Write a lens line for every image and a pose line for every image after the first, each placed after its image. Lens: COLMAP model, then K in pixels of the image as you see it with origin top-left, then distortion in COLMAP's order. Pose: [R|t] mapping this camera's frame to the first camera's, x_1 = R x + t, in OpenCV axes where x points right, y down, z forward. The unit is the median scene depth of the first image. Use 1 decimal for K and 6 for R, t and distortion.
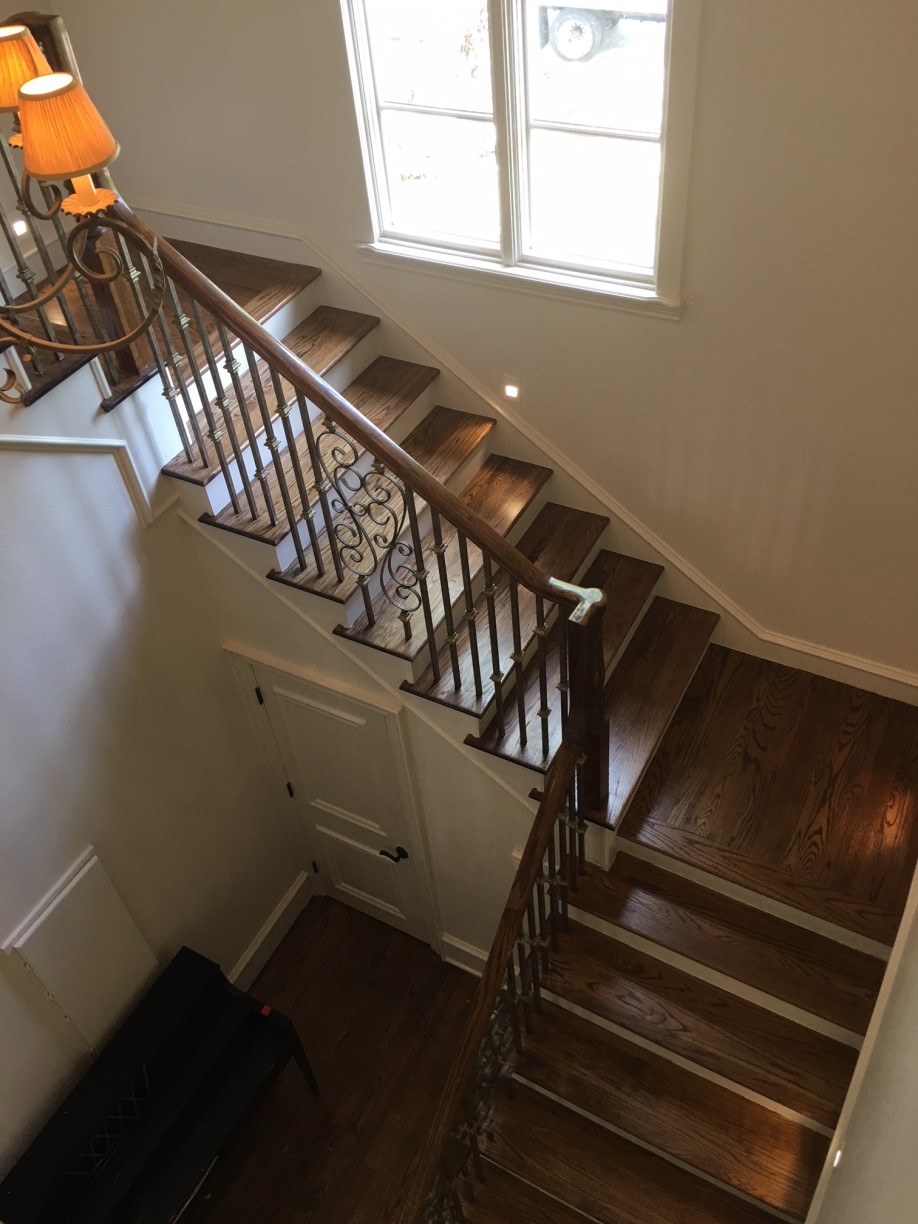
lens RADIAL K [[1034.3, 0, 466.3], [0, 1034.3, 606.5], [0, 0, 1]] dist [0.108883, -0.153486]
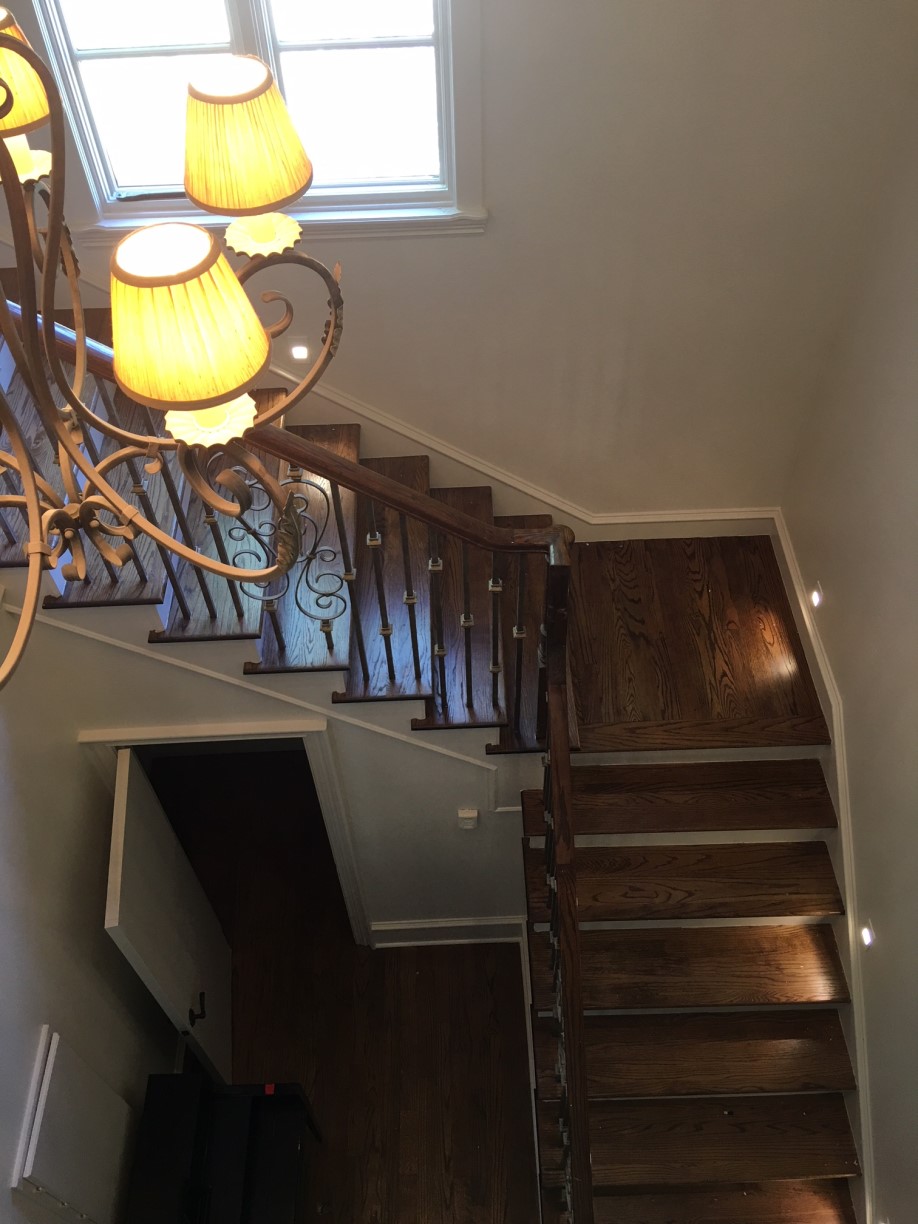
lens RADIAL K [[1034.3, 0, 458.7], [0, 1034.3, 615.0], [0, 0, 1]] dist [0.108883, -0.153486]
pose [[0.861576, -0.356512, 0.361368, -0.269058], [0.324940, 0.934245, 0.146966, -0.090332], [-0.390001, -0.009199, 0.920768, 0.120552]]
